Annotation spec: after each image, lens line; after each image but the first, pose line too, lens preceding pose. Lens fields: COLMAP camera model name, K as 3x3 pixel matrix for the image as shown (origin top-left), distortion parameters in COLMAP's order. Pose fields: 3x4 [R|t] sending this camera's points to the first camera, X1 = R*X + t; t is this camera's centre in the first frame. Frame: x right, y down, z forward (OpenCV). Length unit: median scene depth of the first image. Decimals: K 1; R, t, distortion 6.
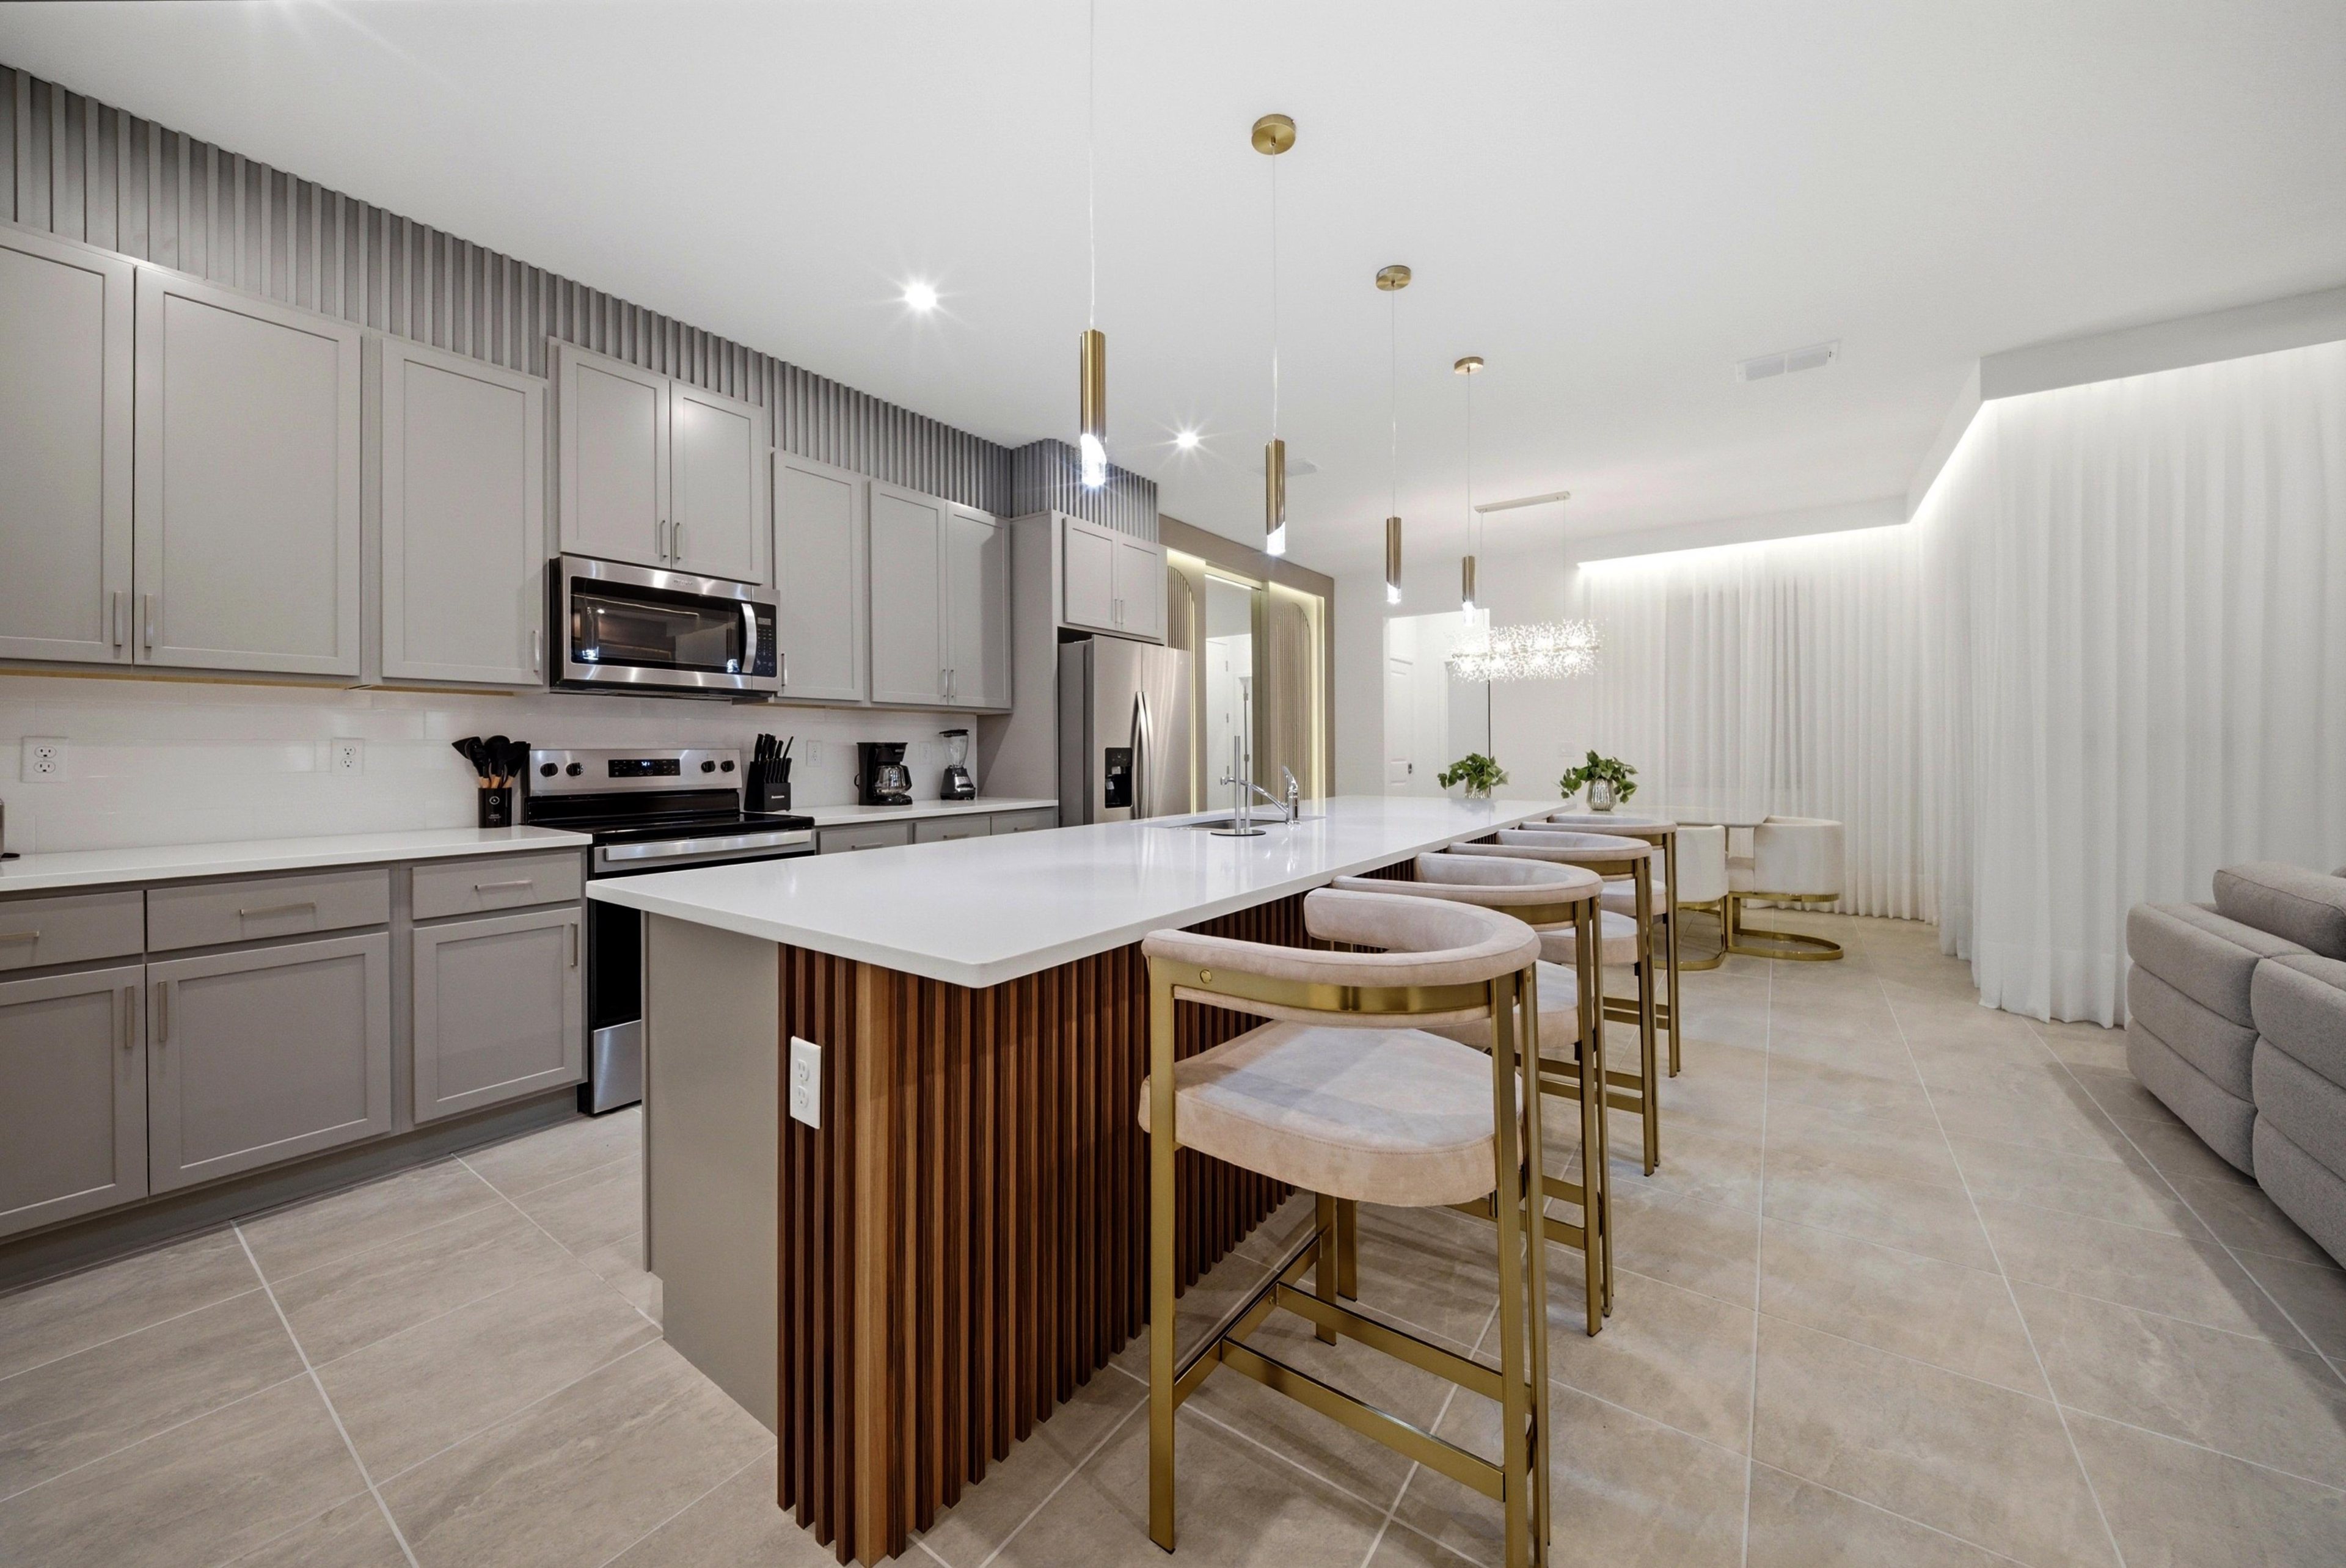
lens RADIAL K [[848.6, 0, 1171.5], [0, 848.6, 747.3], [0, 0, 1]] dist [-0.001042, -0.000181]
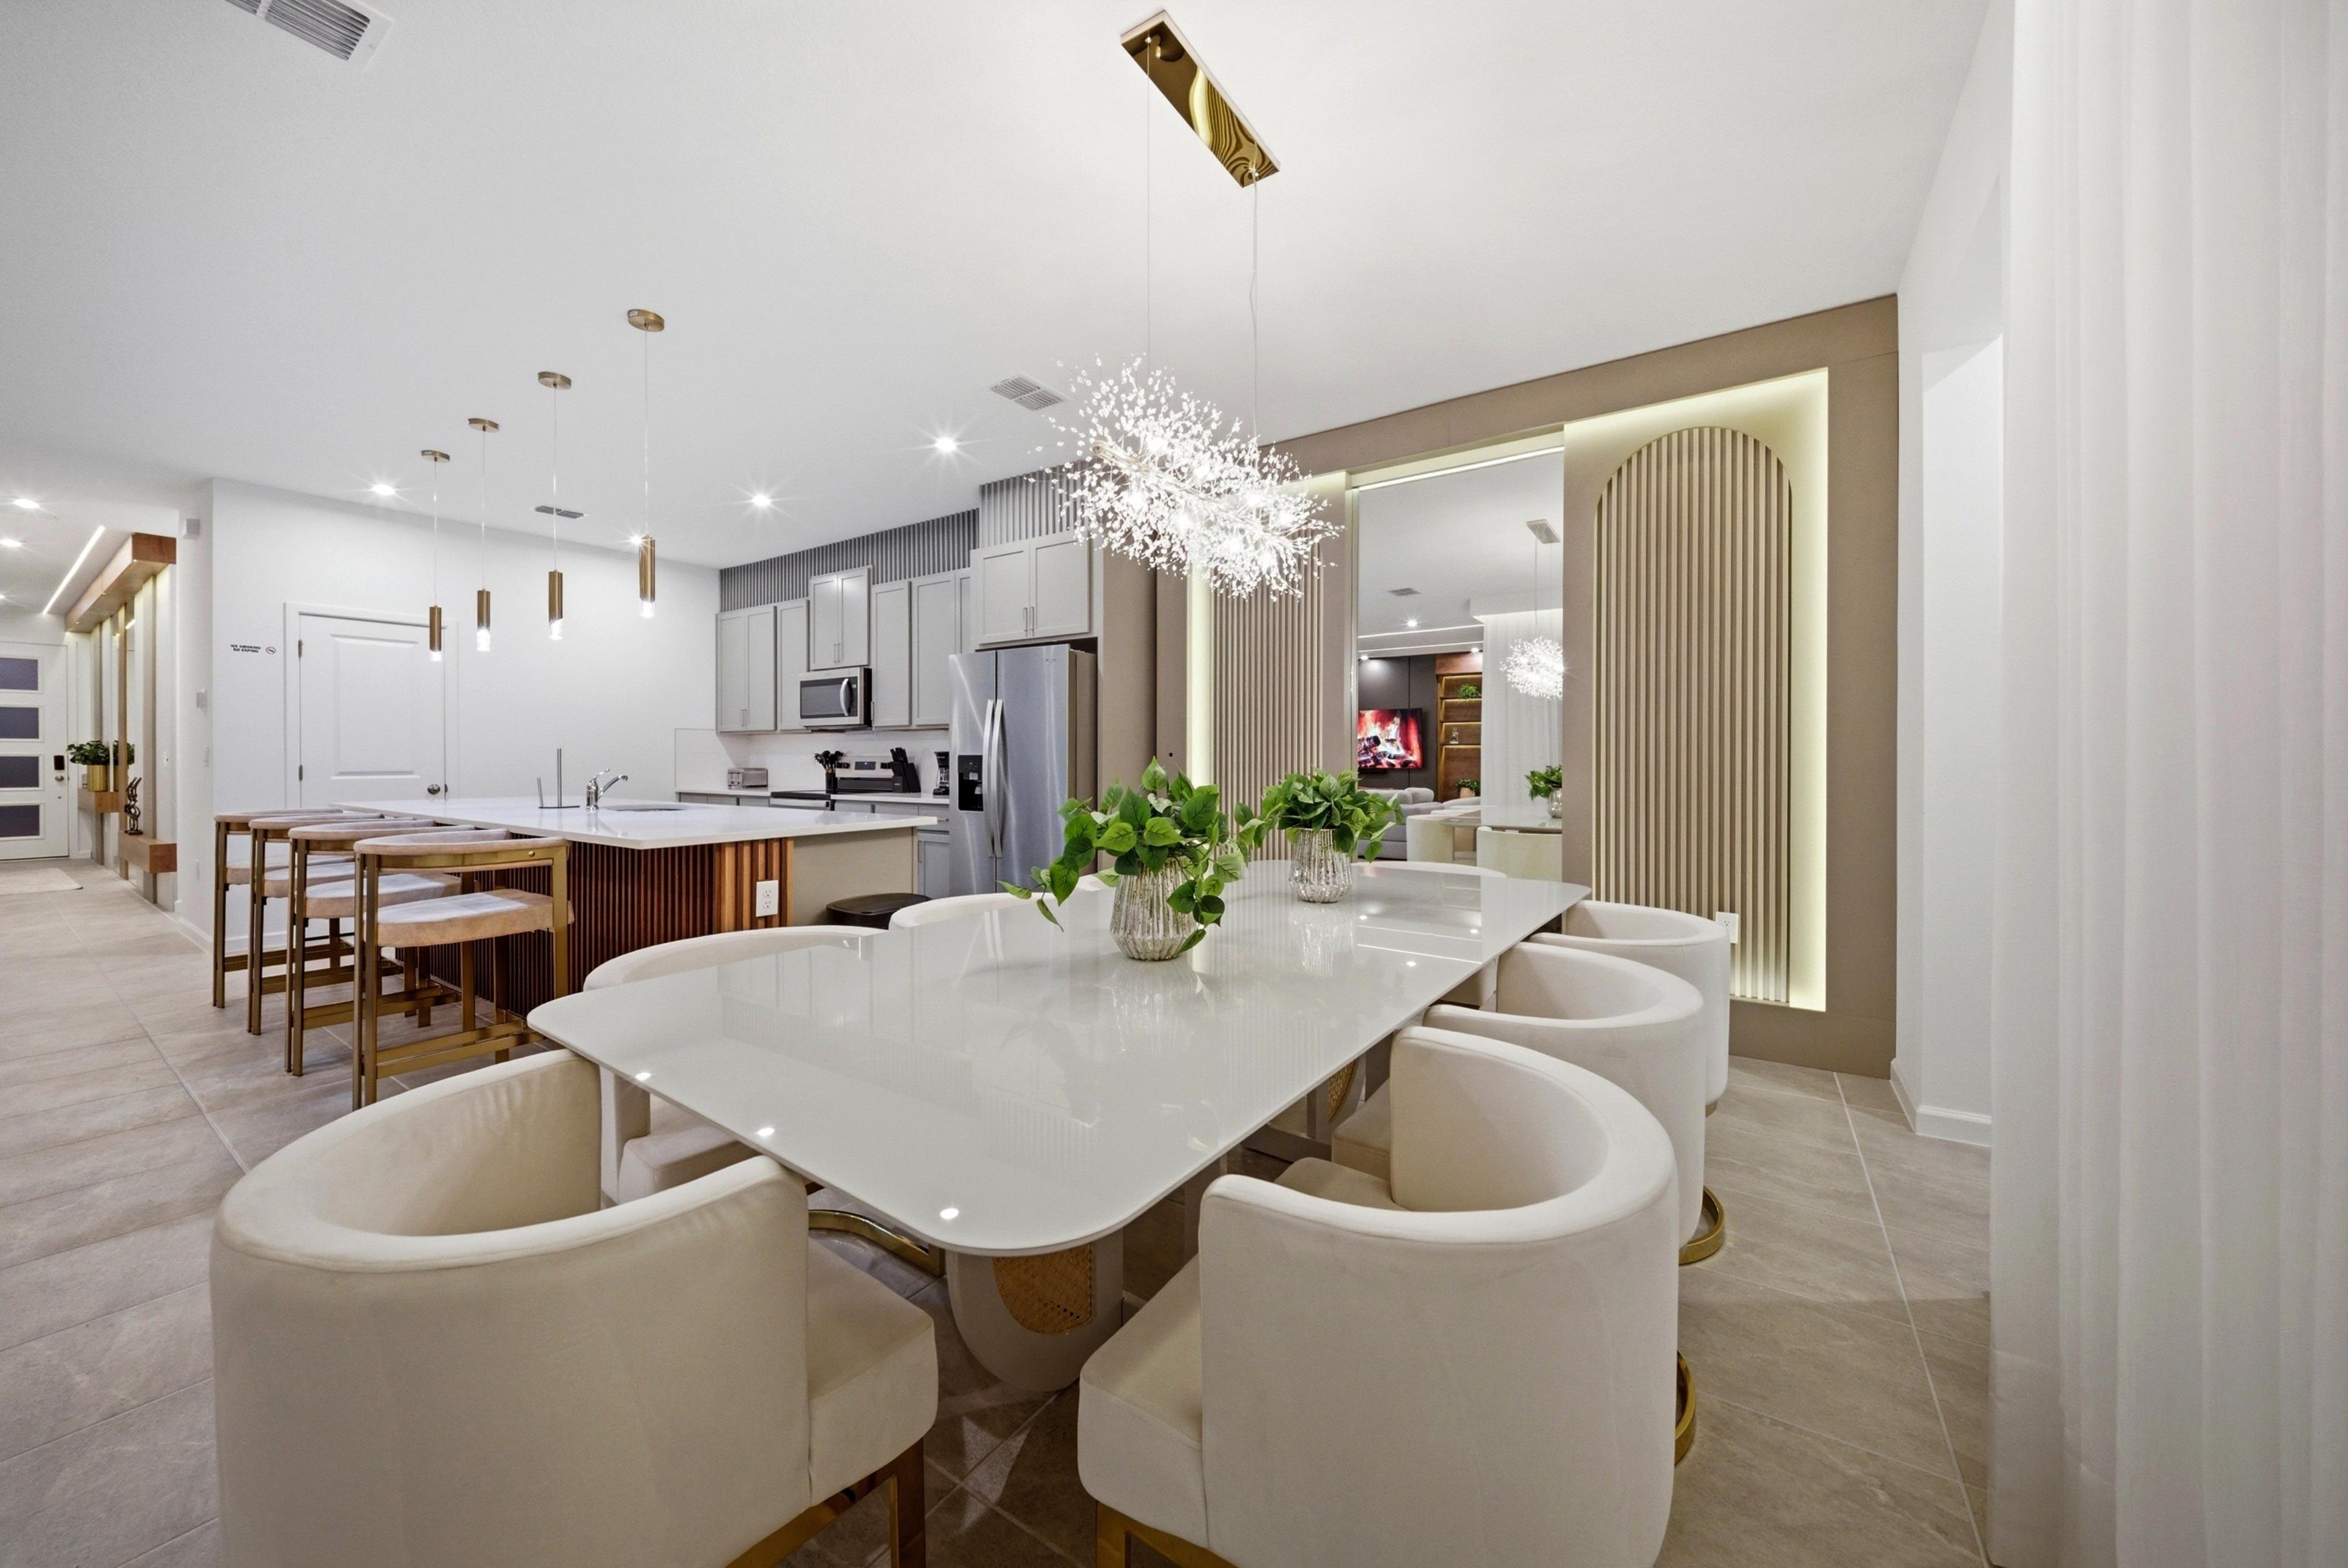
lens RADIAL K [[837.8, 0, 1168.7], [0, 837.8, 760.3], [0, 0, 1]] dist [-0.000167, -0.000113]
pose [[0.019925, 0.008600, -0.999764, 1.095077], [0.003337, 0.999957, 0.008668, -0.002445], [0.999796, -0.003509, 0.019895, 1.348975]]
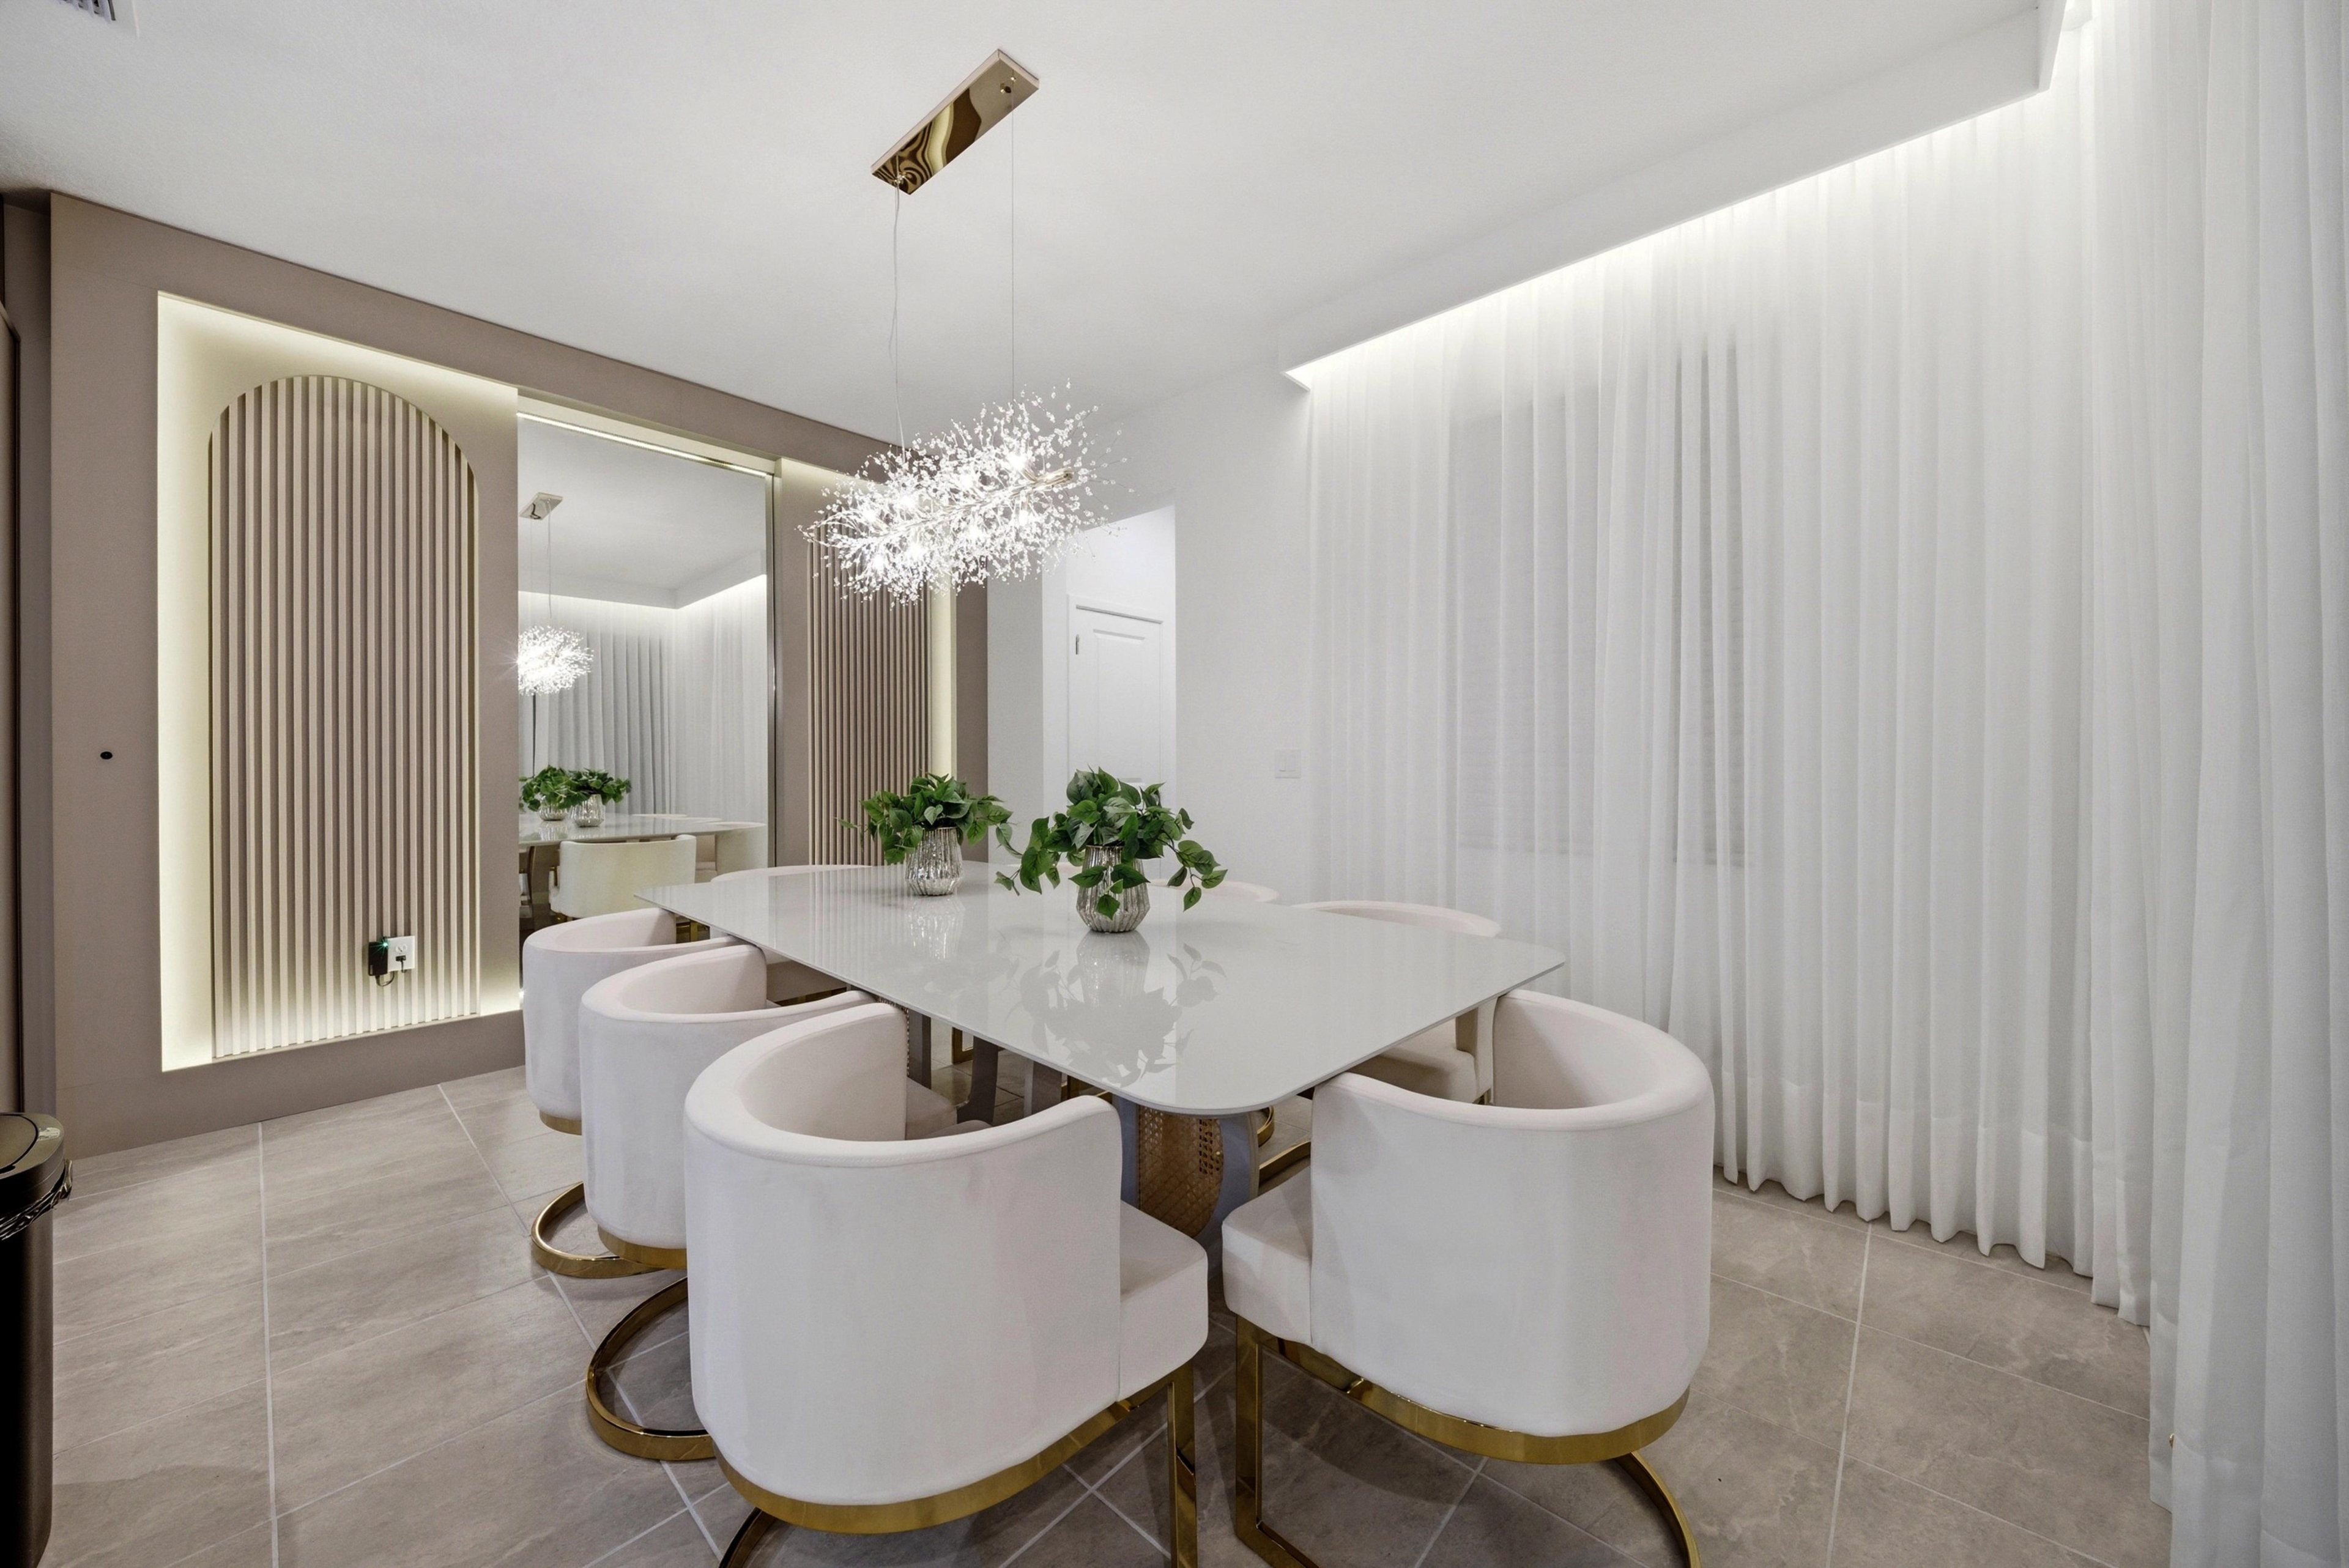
lens RADIAL K [[849.1, 0, 1170.0], [0, 849.1, 763.0], [0, 0, 1]] dist [0.001080, 0.000086]
pose [[0.993402, 0.003412, -0.114638, 0.775808], [-0.002608, 0.999971, 0.007158, -0.003218], [0.114659, -0.006812, 0.993382, 0.859242]]
